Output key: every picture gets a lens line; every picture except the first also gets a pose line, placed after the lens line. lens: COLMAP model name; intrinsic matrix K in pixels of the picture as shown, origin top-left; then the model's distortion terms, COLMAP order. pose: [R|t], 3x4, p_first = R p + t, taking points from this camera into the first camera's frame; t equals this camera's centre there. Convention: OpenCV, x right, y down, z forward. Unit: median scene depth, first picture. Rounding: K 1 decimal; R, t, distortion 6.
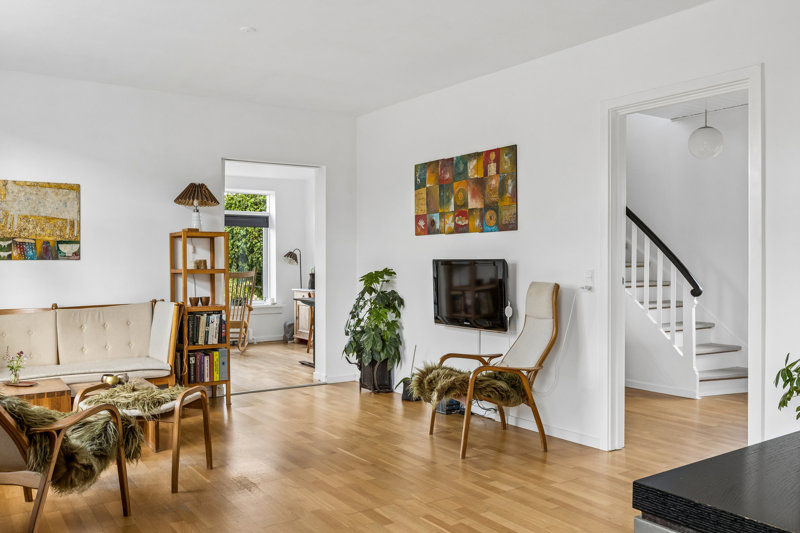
lens RADIAL K [[672.9, 0, 405.4], [0, 672.9, 264.0], [0, 0, 1]] dist [-0.003647, -0.000982]
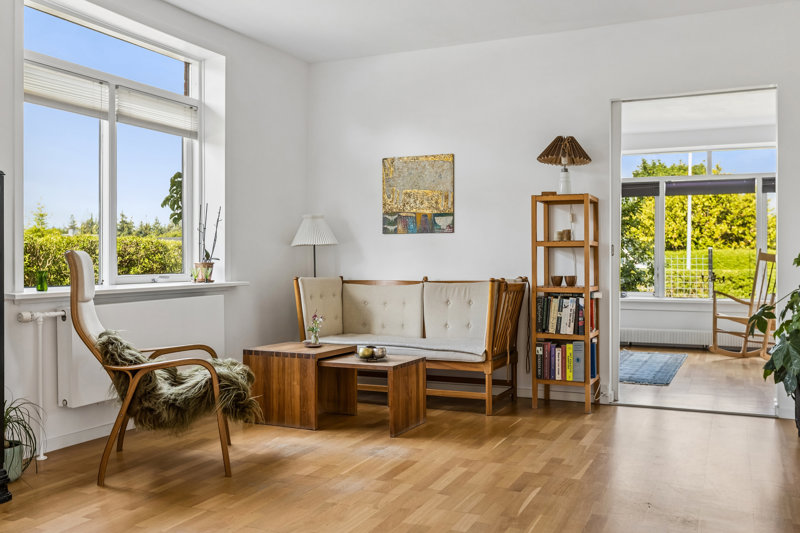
lens RADIAL K [[752.5, 0, 393.0], [0, 752.5, 262.8], [0, 0, 1]] dist [0.004587, 0.000000]
pose [[0.507786, 0.008613, -0.861440, 0.383326], [-0.004037, 0.999963, 0.007618, 0.027900], [0.861474, -0.000391, 0.507802, 0.366305]]
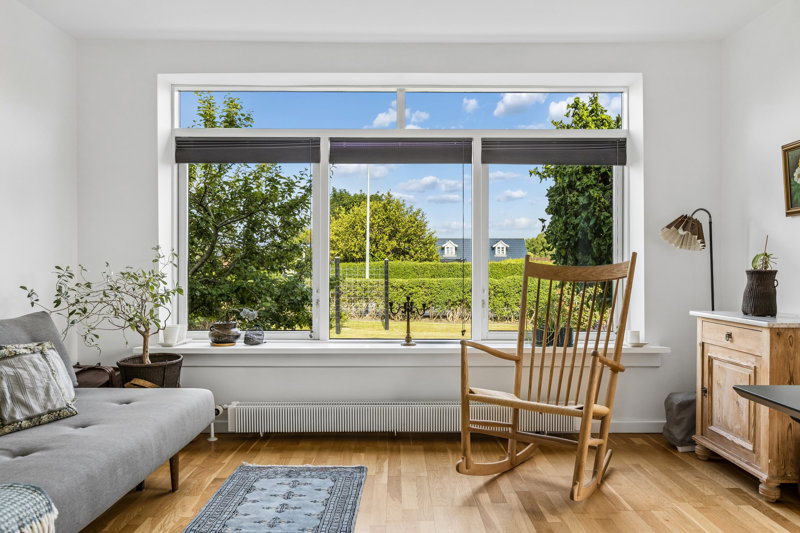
lens RADIAL K [[556.1, 0, 400.3], [0, 556.1, 264.9], [0, 0, 1]] dist [-0.006104, -0.009632]
pose [[0.822743, 0.000087, -0.568414, -0.218298], [-0.003892, 0.999977, -0.005480, 0.022689], [0.568400, 0.006721, 0.822725, 1.133665]]
